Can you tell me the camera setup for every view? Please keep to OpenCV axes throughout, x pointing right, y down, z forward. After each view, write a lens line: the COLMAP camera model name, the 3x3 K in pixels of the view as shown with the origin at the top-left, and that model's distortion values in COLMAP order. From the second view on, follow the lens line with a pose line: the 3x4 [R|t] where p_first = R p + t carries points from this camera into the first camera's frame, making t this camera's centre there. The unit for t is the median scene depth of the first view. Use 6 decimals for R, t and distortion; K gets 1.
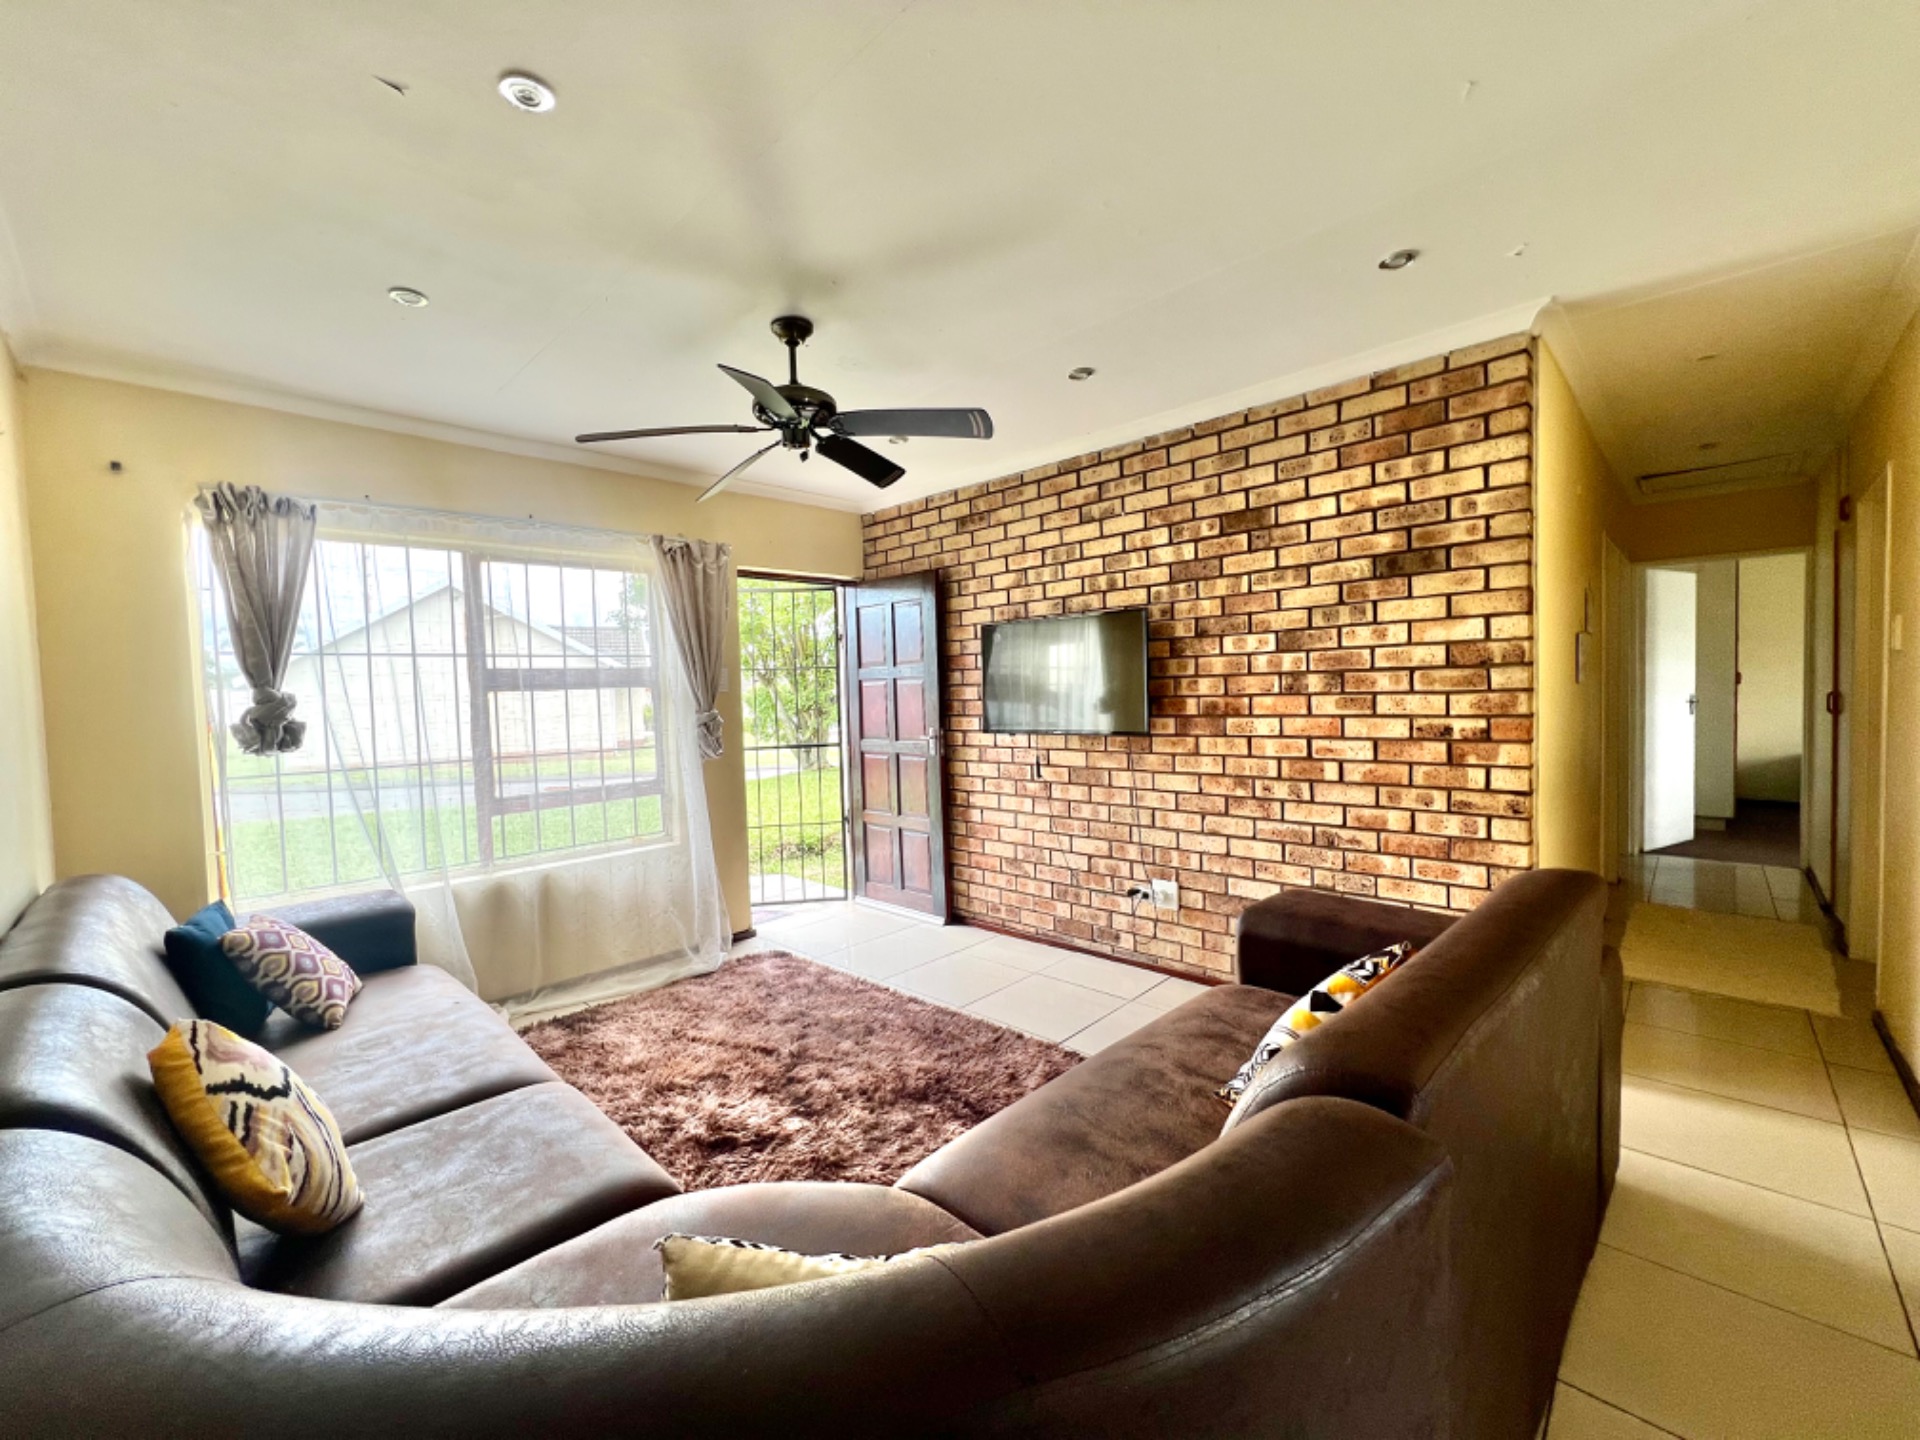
lens RADIAL K [[766.3, 0, 954.8], [0, 766.3, 726.1], [0, 0, 1]] dist [-0.005554, 0.001192]
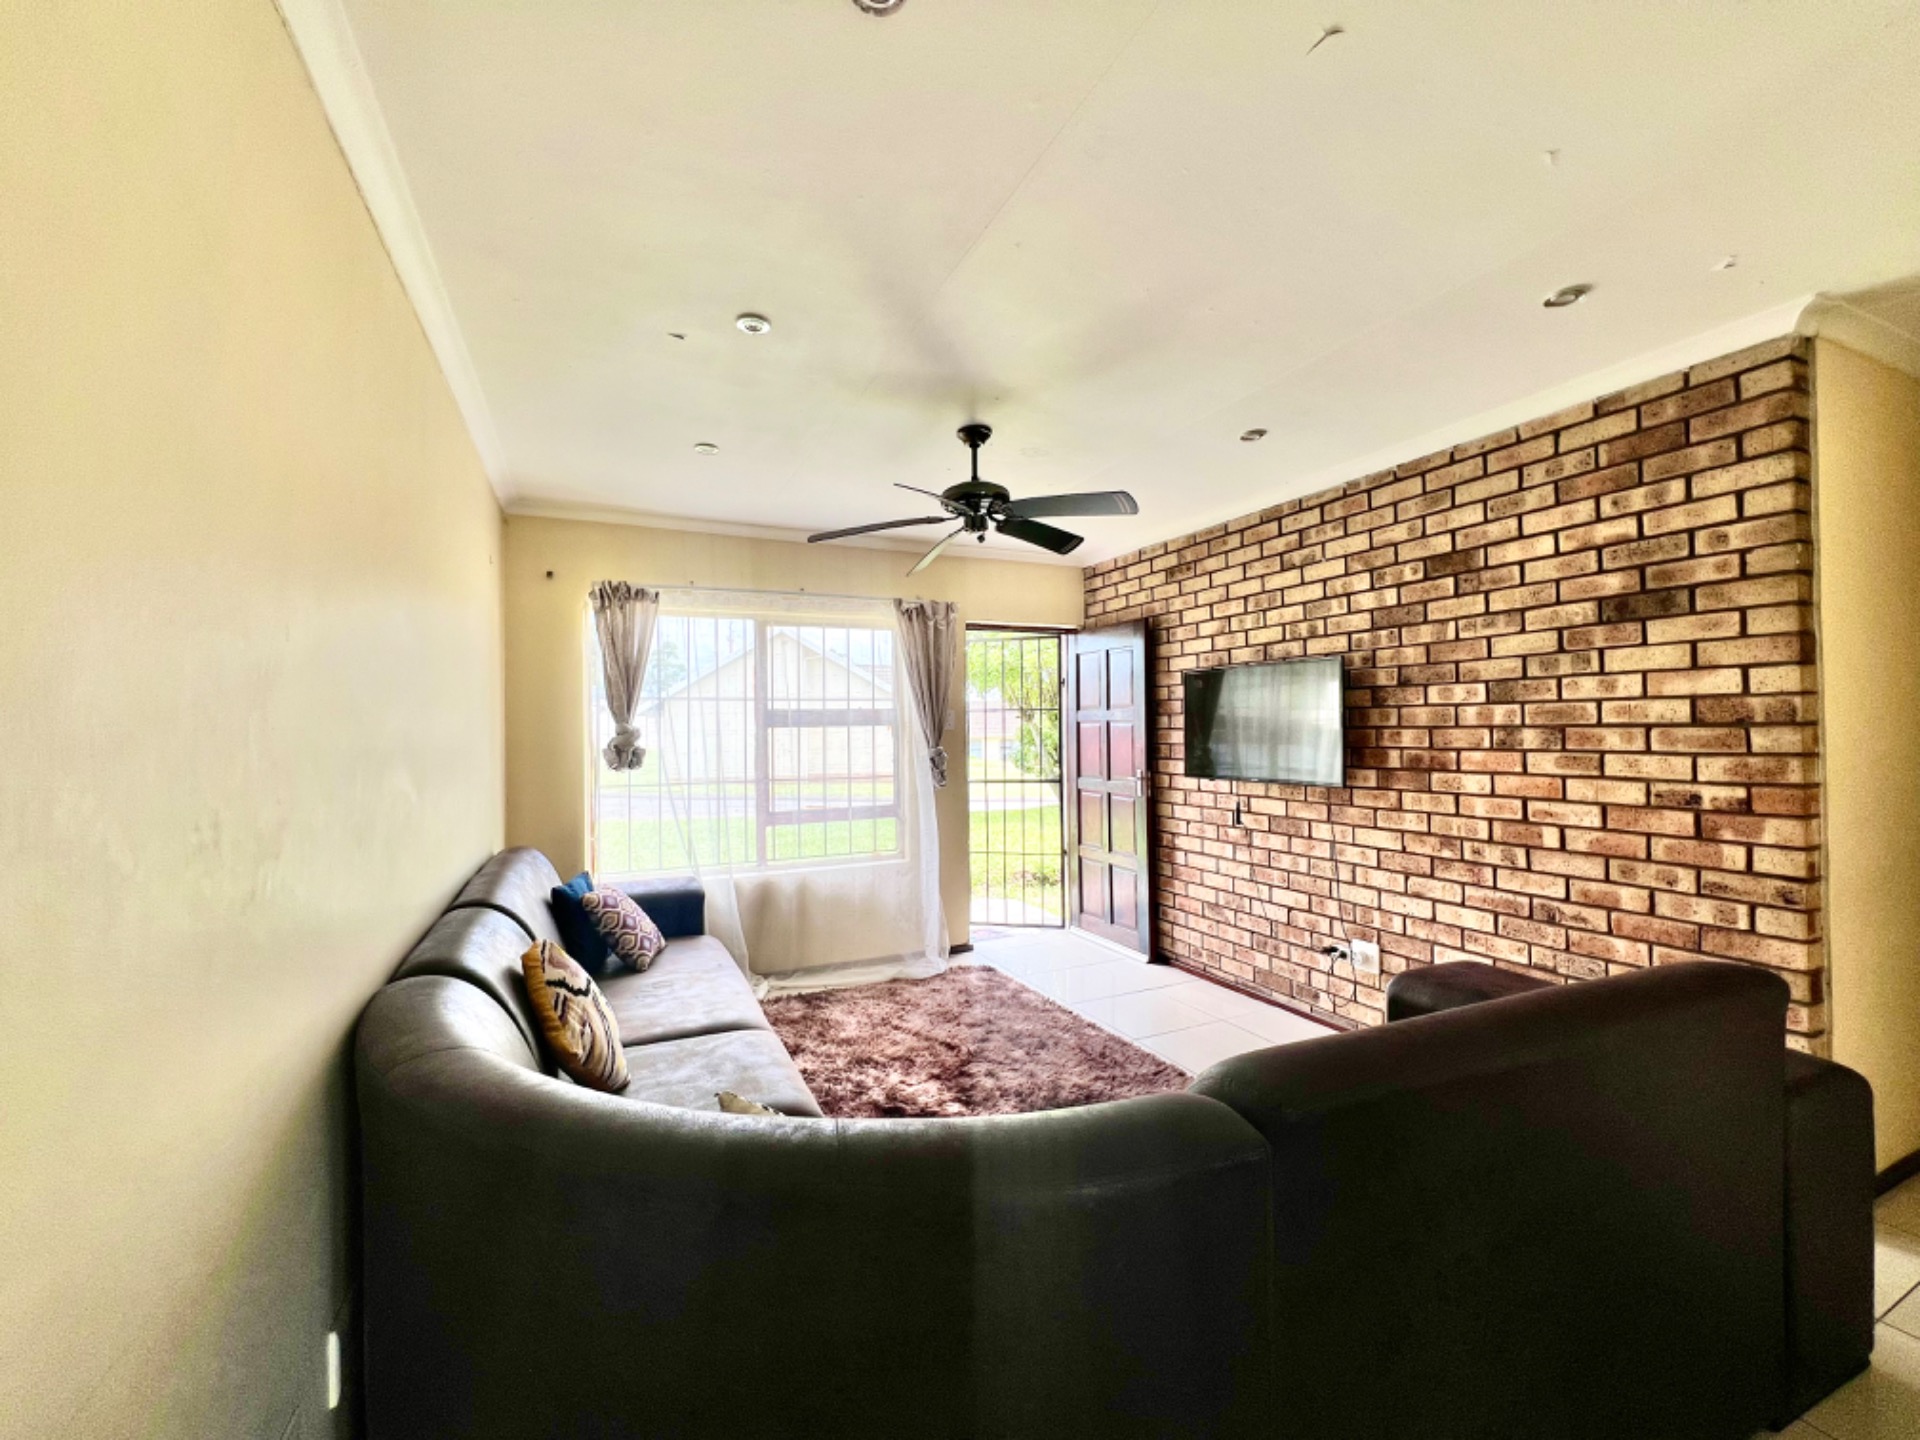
lens RADIAL K [[755.1, 0, 945.5], [0, 755.1, 731.4], [0, 0, 1]] dist [-0.007772, 0.002759]
pose [[0.933764, 0.021651, -0.357234, 0.149458], [-0.035520, 0.998847, -0.032307, -0.011872], [0.356122, 0.042856, 0.933456, -0.083565]]
